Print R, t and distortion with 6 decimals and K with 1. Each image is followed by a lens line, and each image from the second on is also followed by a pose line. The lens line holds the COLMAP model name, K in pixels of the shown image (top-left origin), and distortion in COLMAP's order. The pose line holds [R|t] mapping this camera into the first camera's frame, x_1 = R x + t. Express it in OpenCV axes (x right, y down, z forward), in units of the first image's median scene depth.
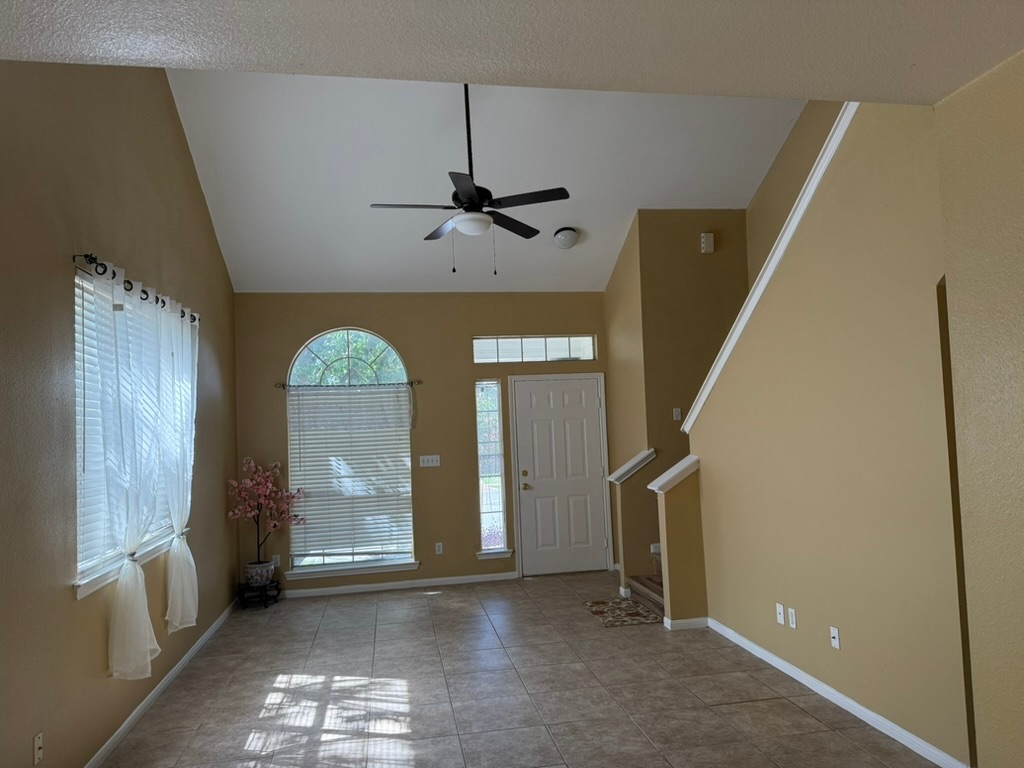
lens RADIAL K [[719.4, 0, 526.4], [0, 719.4, 381.4], [0, 0, 1]] dist [0.073957, -0.059799]
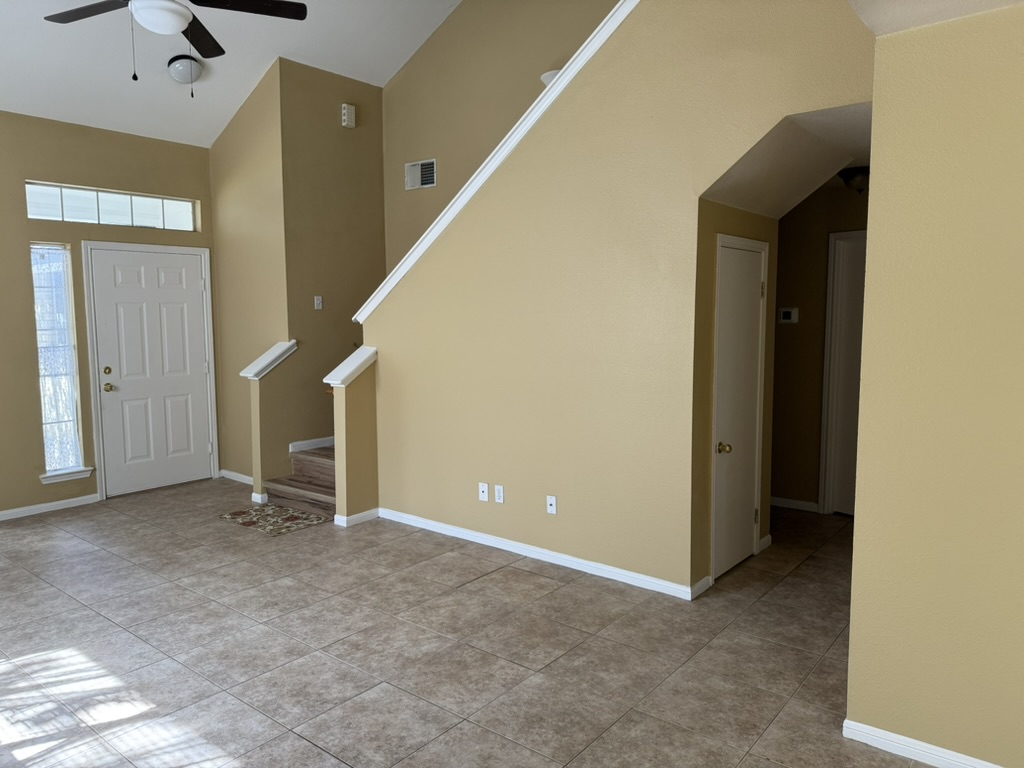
lens RADIAL K [[719.4, 0, 497.4], [0, 719.4, 375.9], [0, 0, 1]] dist [0.073957, -0.059799]
pose [[0.773118, -0.022912, 0.633849, -0.234933], [-0.060496, 0.992128, 0.109650, 0.027777], [-0.631371, -0.123118, 0.765645, 0.163873]]
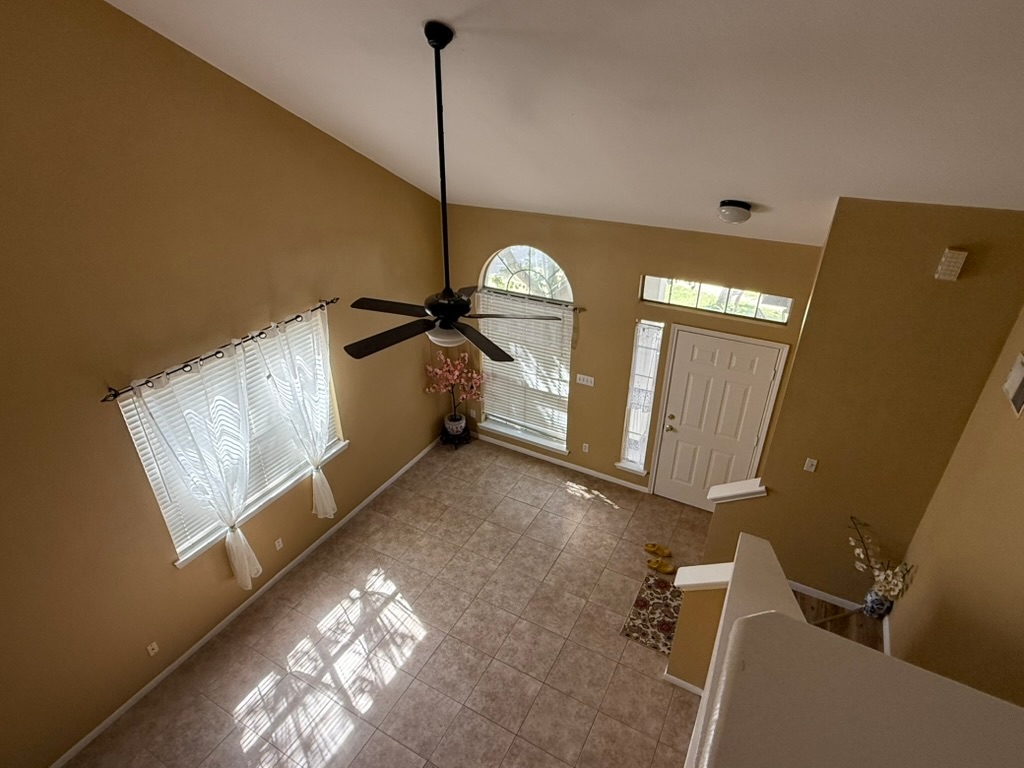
lens RADIAL K [[567.6, 0, 509.4], [0, 567.6, 385.7], [0, 0, 1]] dist [0.000582, -0.000936]
pose [[0.766606, 0.346418, -0.540657, 0.311478], [0.005672, 0.838304, 0.545174, -0.448325], [0.642093, -0.421000, 0.640684, 0.483761]]
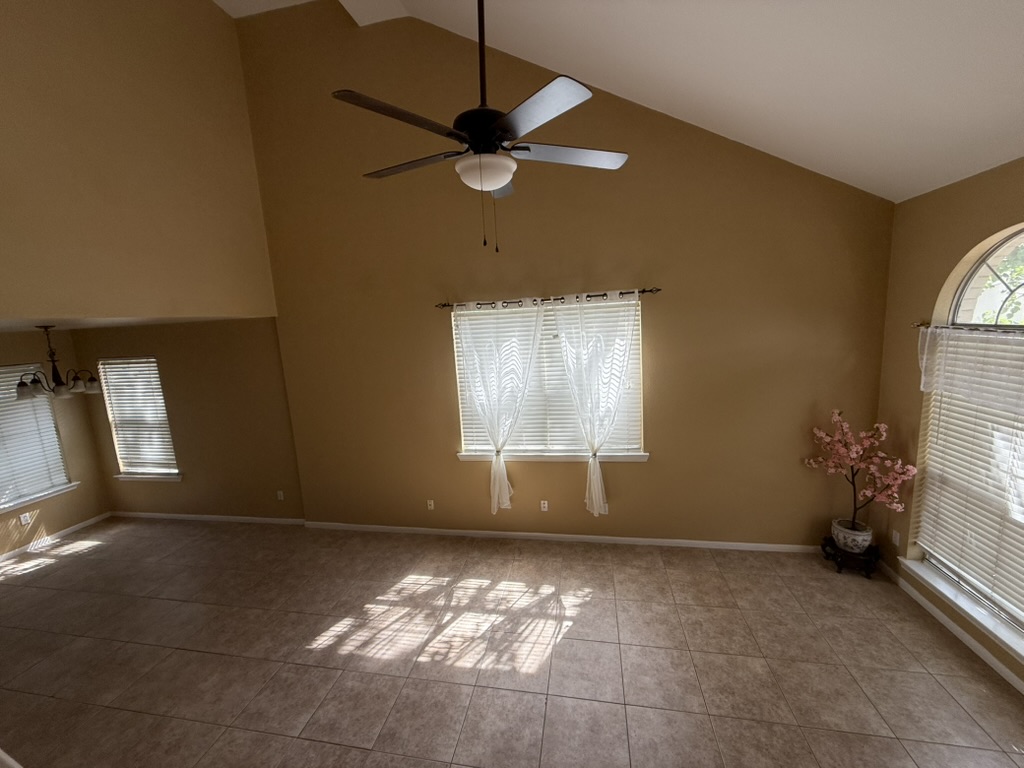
lens RADIAL K [[412.6, 0, 511.9], [0, 412.6, 381.0], [0, 0, 1]] dist [0.003125, 0.000036]
pose [[-0.368955, 0.196121, -0.908520, 0.255993], [0.126305, 0.978996, 0.160041, -0.072088], [0.920825, -0.055703, -0.385977, 0.966214]]
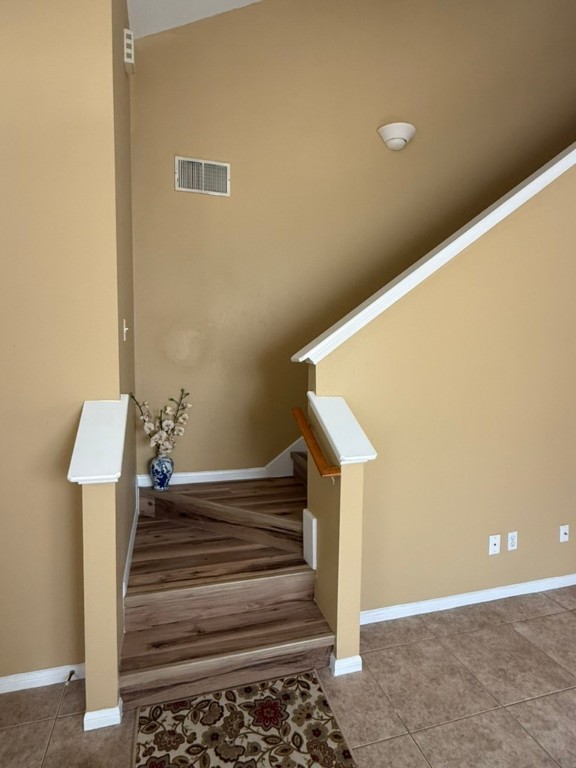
lens RADIAL K [[425.7, 0, 287.9], [0, 425.7, 382.0], [0, 0, 1]] dist [0.000582, -0.000936]
pose [[-0.088561, -0.033054, 0.995522, -0.151431], [-0.061998, 0.997694, 0.027611, 0.080256], [-0.994139, -0.059275, -0.090407, 1.064414]]
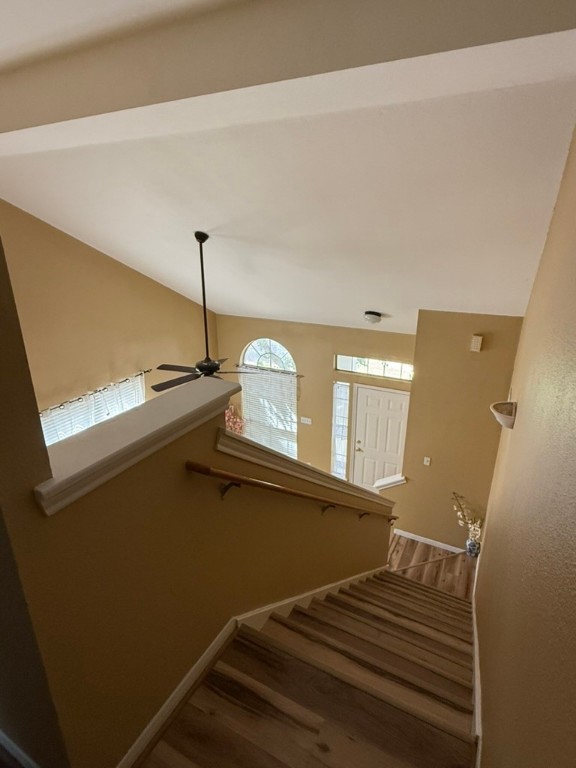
lens RADIAL K [[425.7, 0, 291.1], [0, 425.7, 381.2], [0, 0, 1]] dist [0.000582, -0.000936]
pose [[0.779585, 0.250305, -0.574103, 0.513785], [0.009061, 0.912060, 0.409956, -0.507295], [0.626231, -0.324798, 0.708761, 0.366097]]
